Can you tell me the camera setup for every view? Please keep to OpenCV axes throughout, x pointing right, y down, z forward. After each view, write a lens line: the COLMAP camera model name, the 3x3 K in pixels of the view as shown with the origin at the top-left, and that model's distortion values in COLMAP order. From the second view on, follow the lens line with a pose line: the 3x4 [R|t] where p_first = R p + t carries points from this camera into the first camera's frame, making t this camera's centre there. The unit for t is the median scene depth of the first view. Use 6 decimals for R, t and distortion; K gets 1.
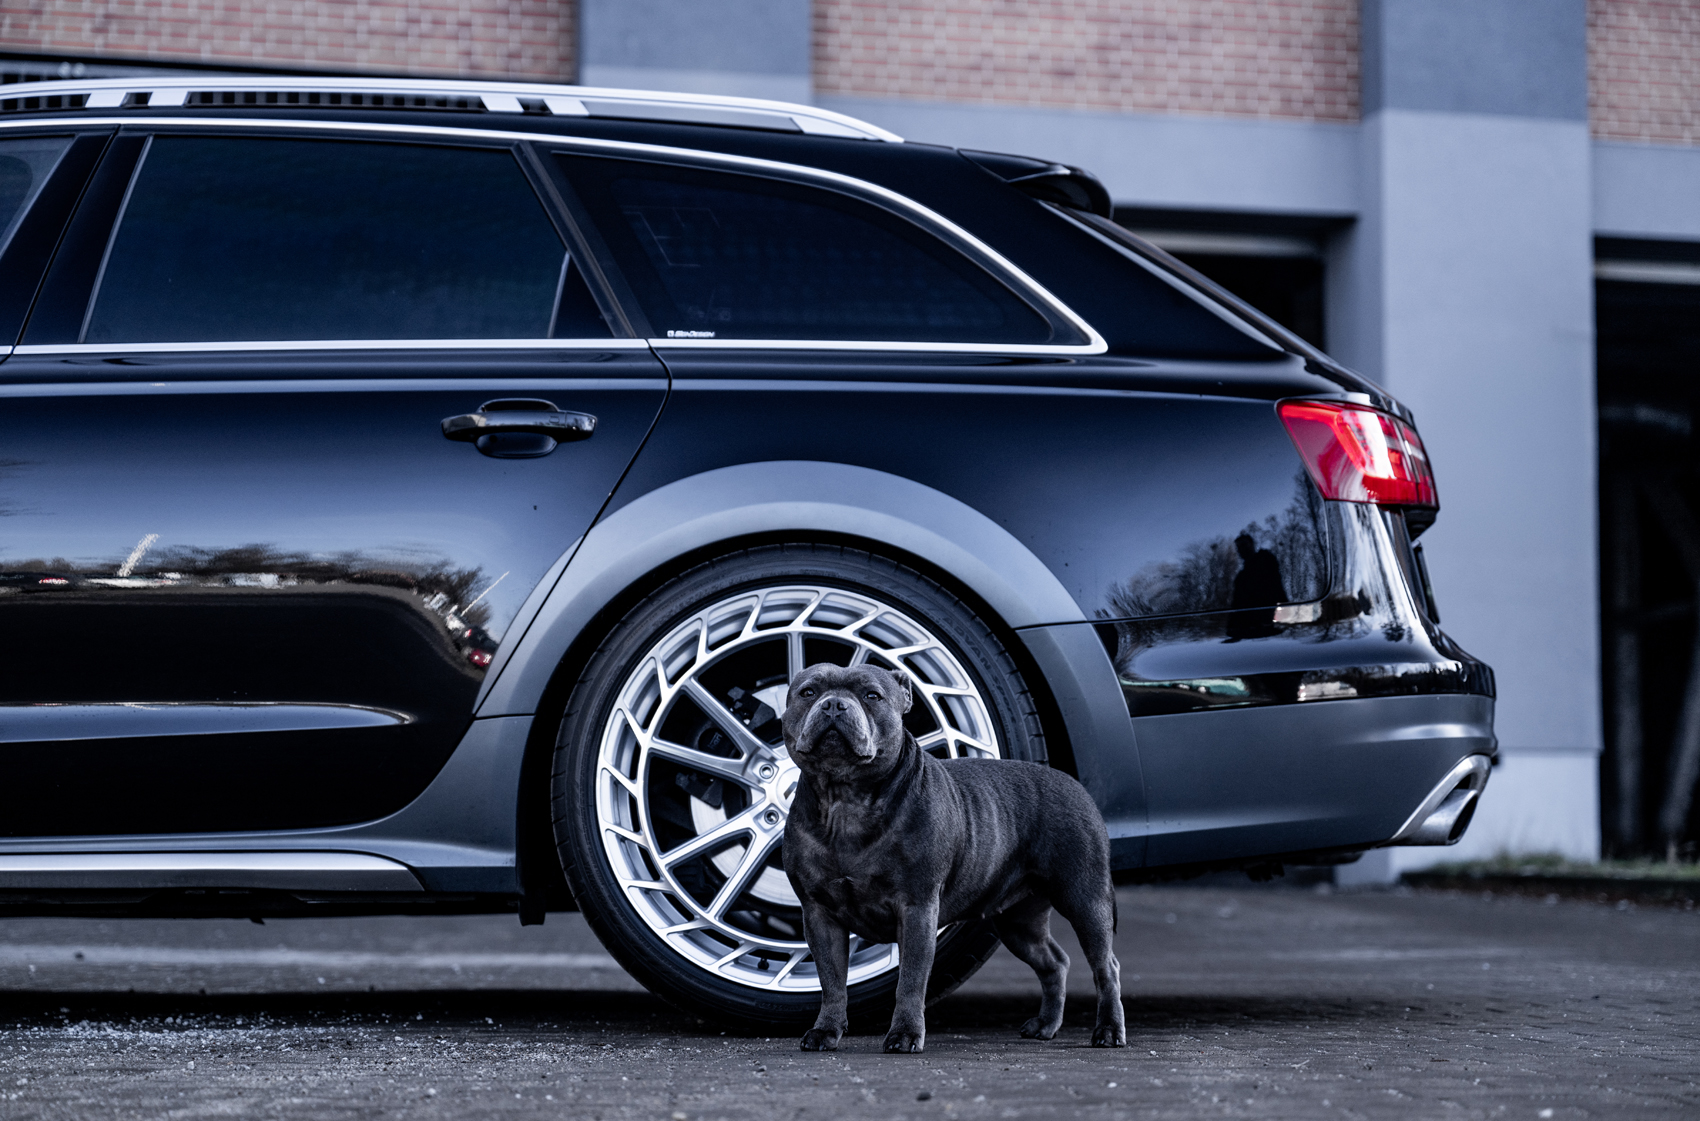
lens RADIAL K [[3372.1, 0, 849.8], [0, 3372.1, 557.9], [0, 0, 1]] dist [0.009457, 0.000000]
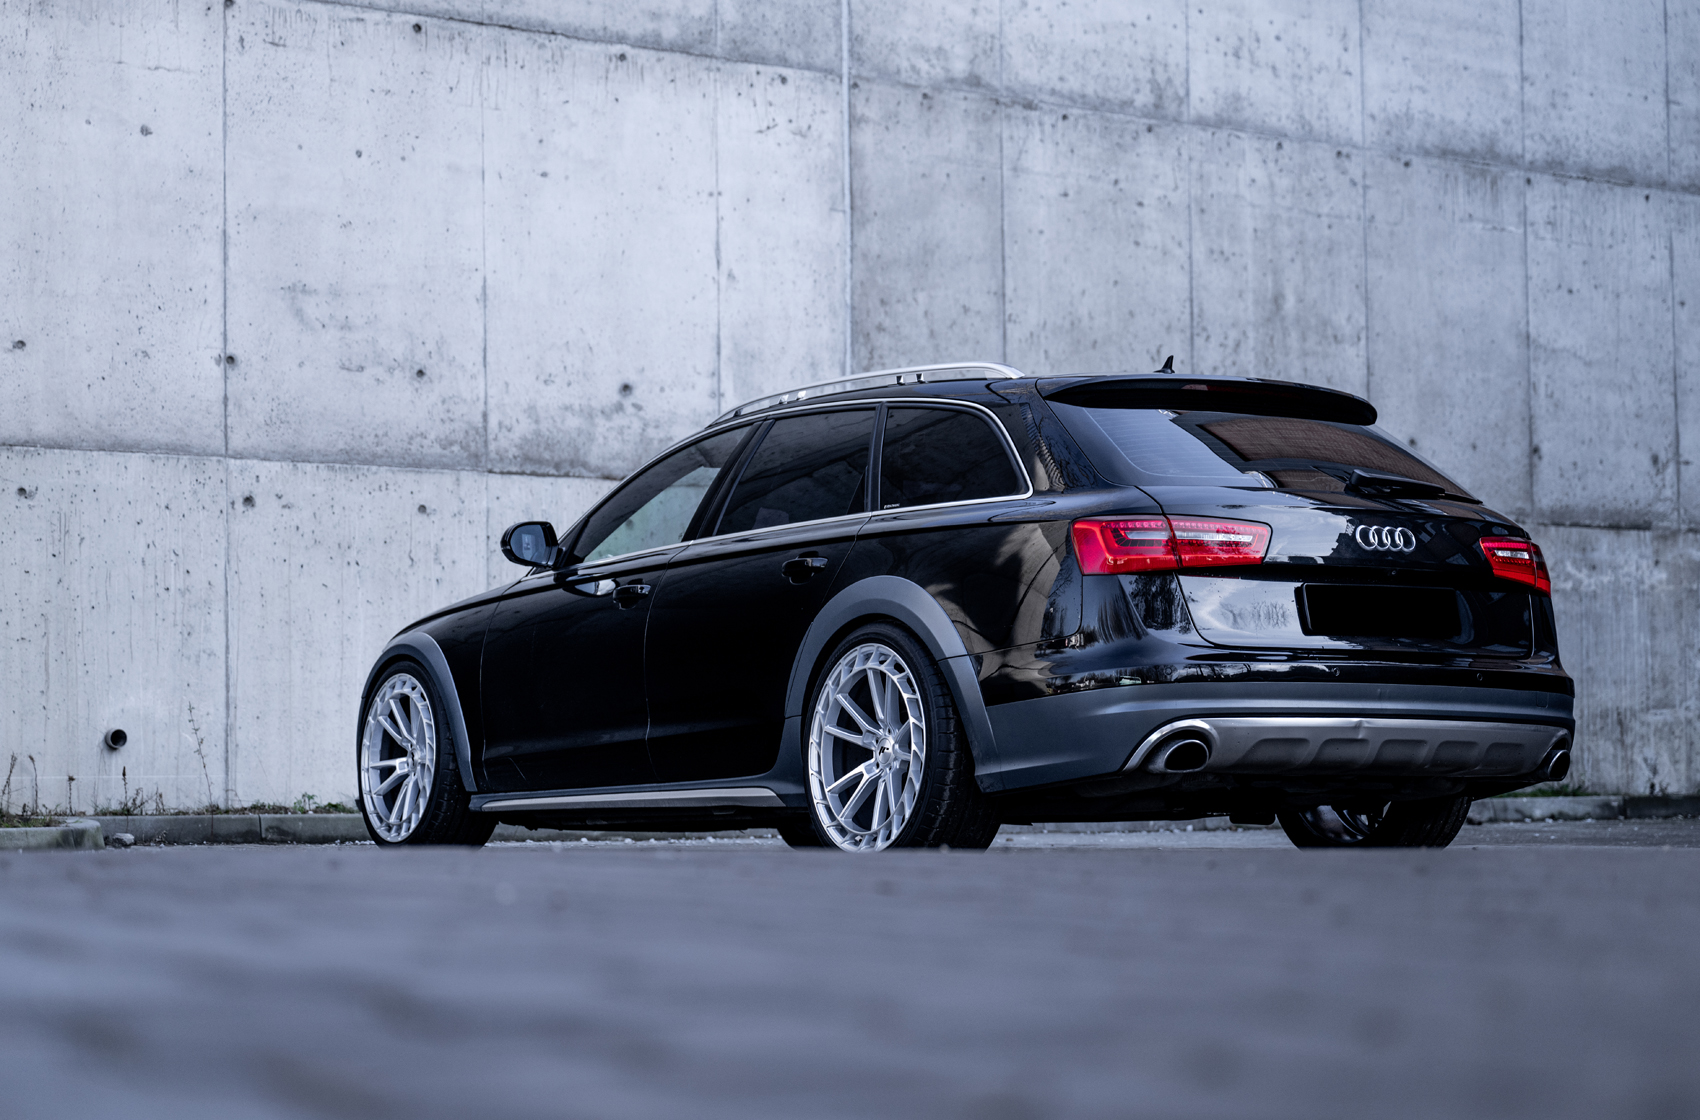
lens RADIAL K [[3362.8, 0, 884.6], [0, 3362.8, 619.9], [0, 0, 1]] dist [0.002271, 0.000000]
pose [[0.586474, -0.057641, -0.807915, 1.515319], [0.082841, 0.996503, -0.010961, 0.016238], [0.805721, -0.060500, 0.589198, -0.105333]]
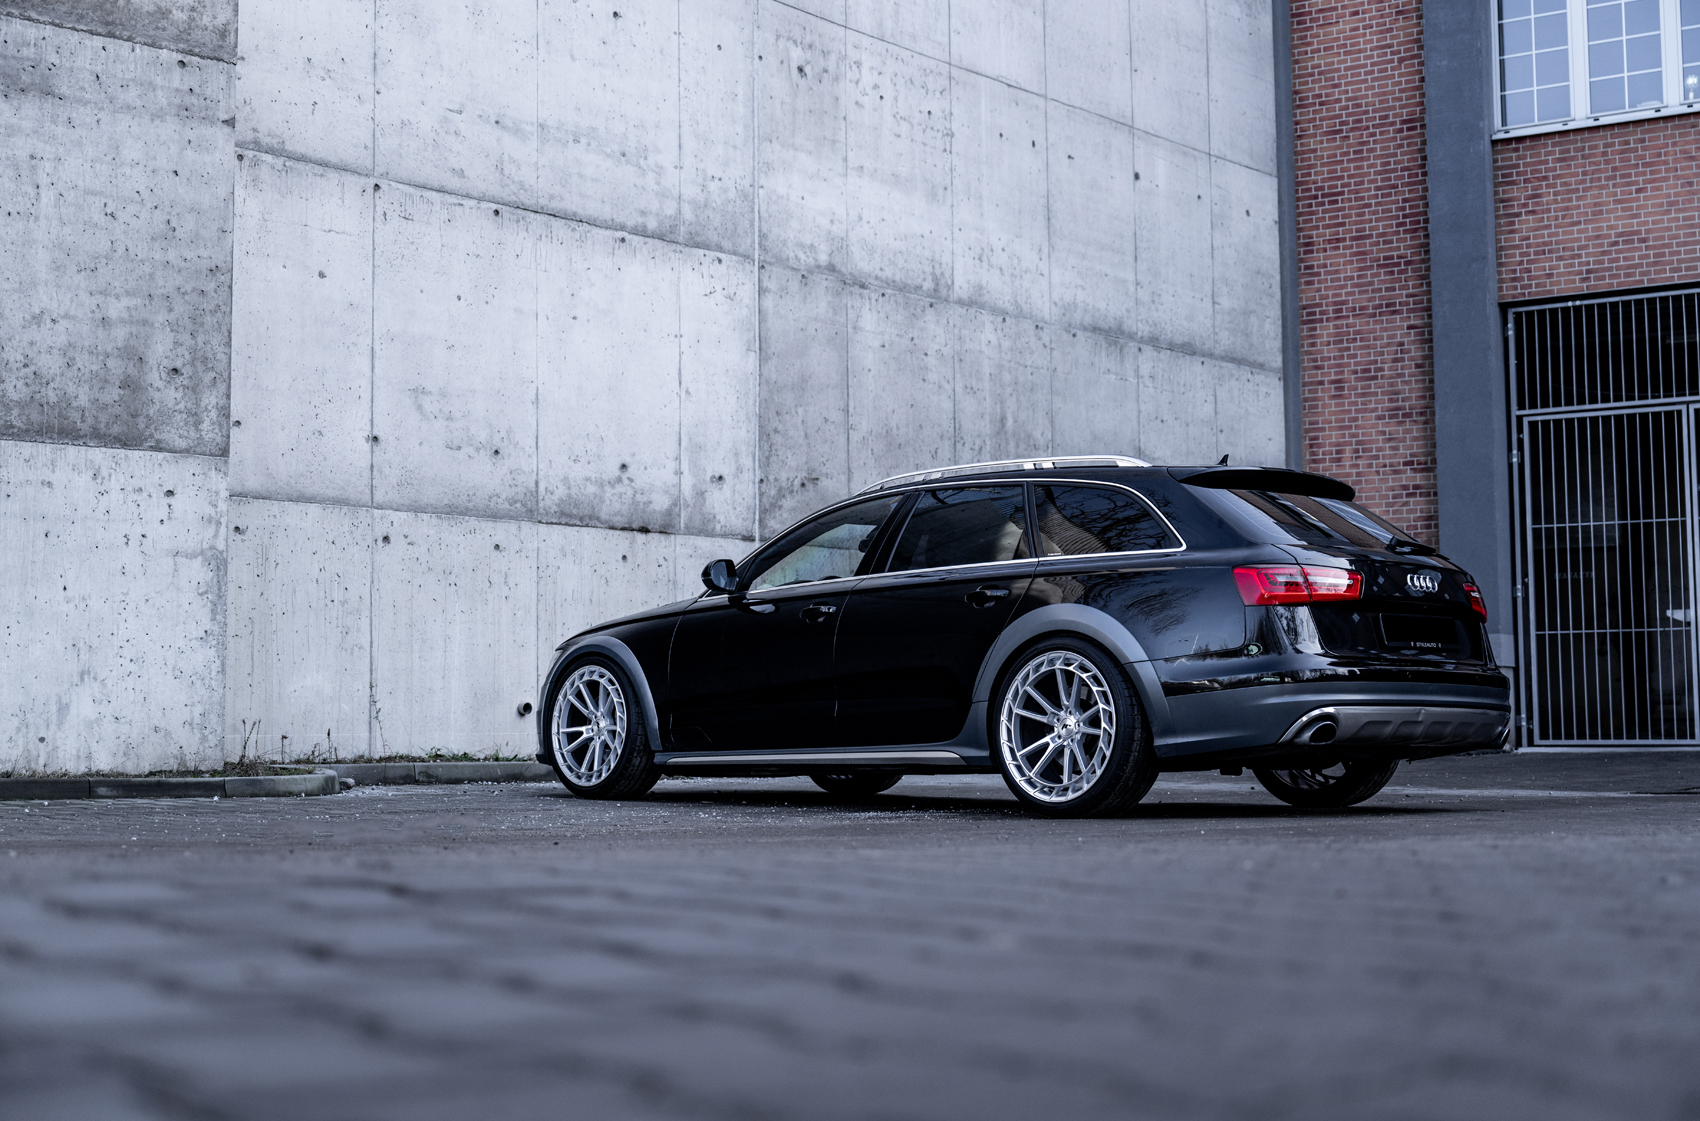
lens RADIAL K [[2115.1, 0, 852.3], [0, 2115.1, 577.2], [0, 0, 1]] dist [-0.006652, 0.000000]
pose [[0.728875, -0.064098, -0.681639, 1.013042], [0.070880, 0.997323, -0.017991, -0.031458], [0.680967, -0.035201, 0.731467, -0.335751]]
